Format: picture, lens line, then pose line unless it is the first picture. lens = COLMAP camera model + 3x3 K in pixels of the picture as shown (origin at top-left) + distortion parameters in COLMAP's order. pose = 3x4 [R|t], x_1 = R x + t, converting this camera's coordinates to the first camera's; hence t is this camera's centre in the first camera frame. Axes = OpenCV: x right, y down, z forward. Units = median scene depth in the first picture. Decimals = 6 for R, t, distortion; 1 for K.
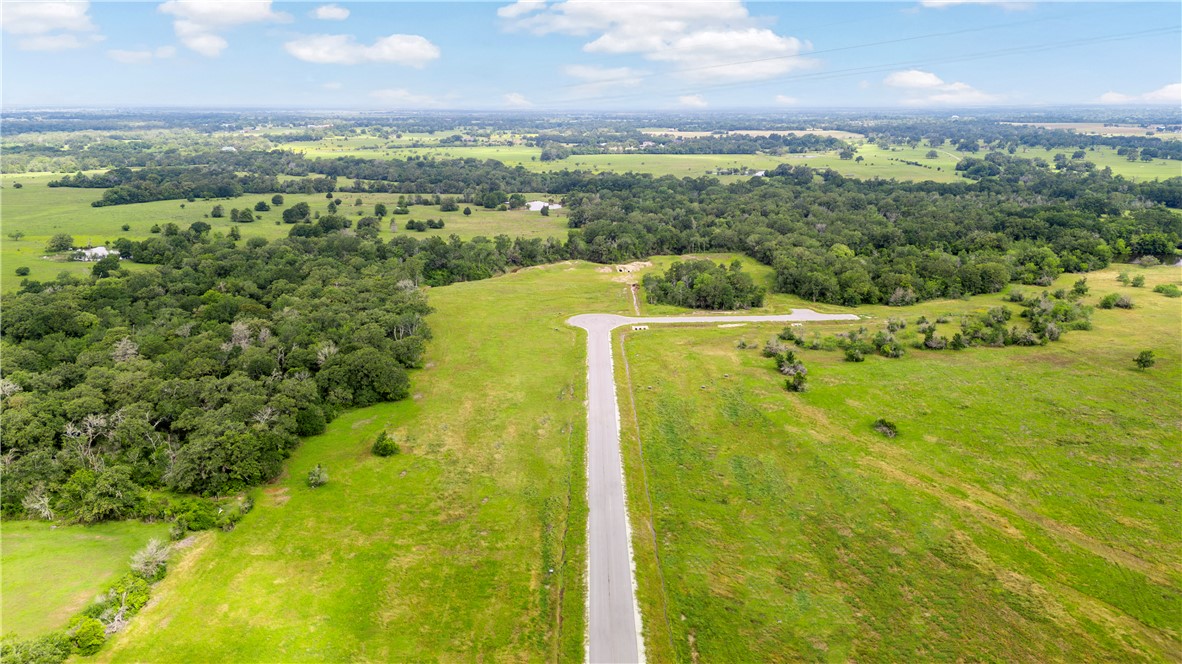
lens RADIAL K [[855.0, 0, 591.0], [0, 855.0, 332.0], [0, 0, 1]] dist [0.037880, -0.002214]
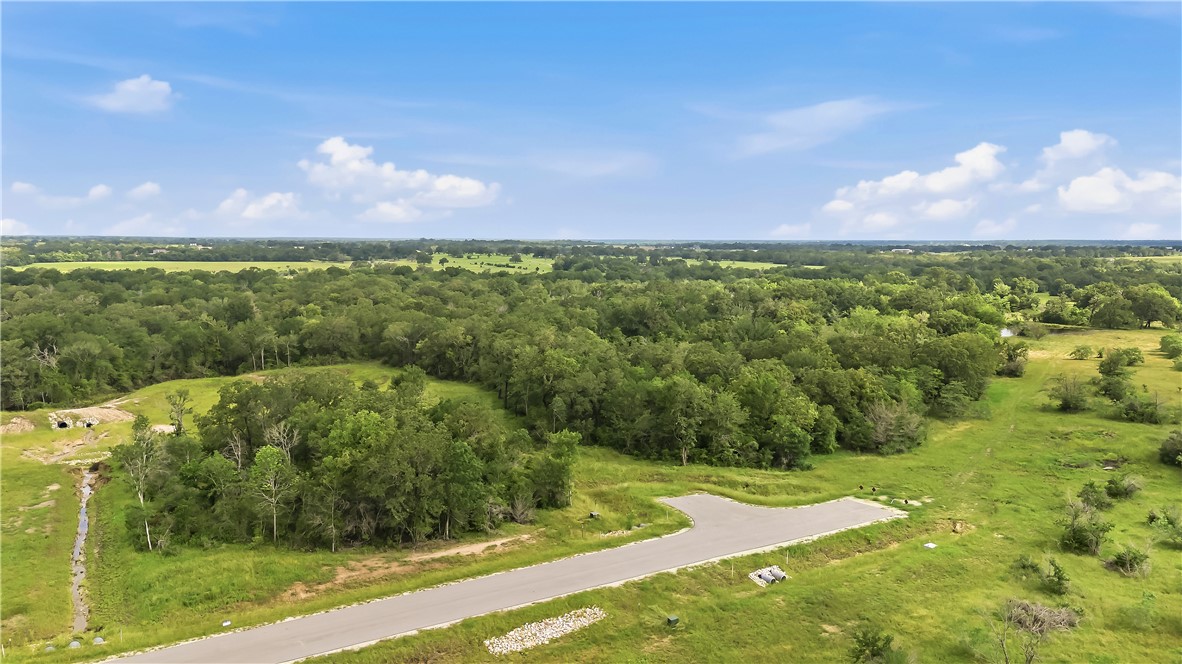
lens RADIAL K [[853.3, 0, 591.0], [0, 853.3, 332.0], [0, 0, 1]] dist [0.106542, -0.137077]
pose [[0.867958, -0.044354, 0.494652, 0.047550], [0.117674, 0.986009, -0.118068, -0.040287], [-0.482495, 0.160686, 0.861034, 0.561528]]
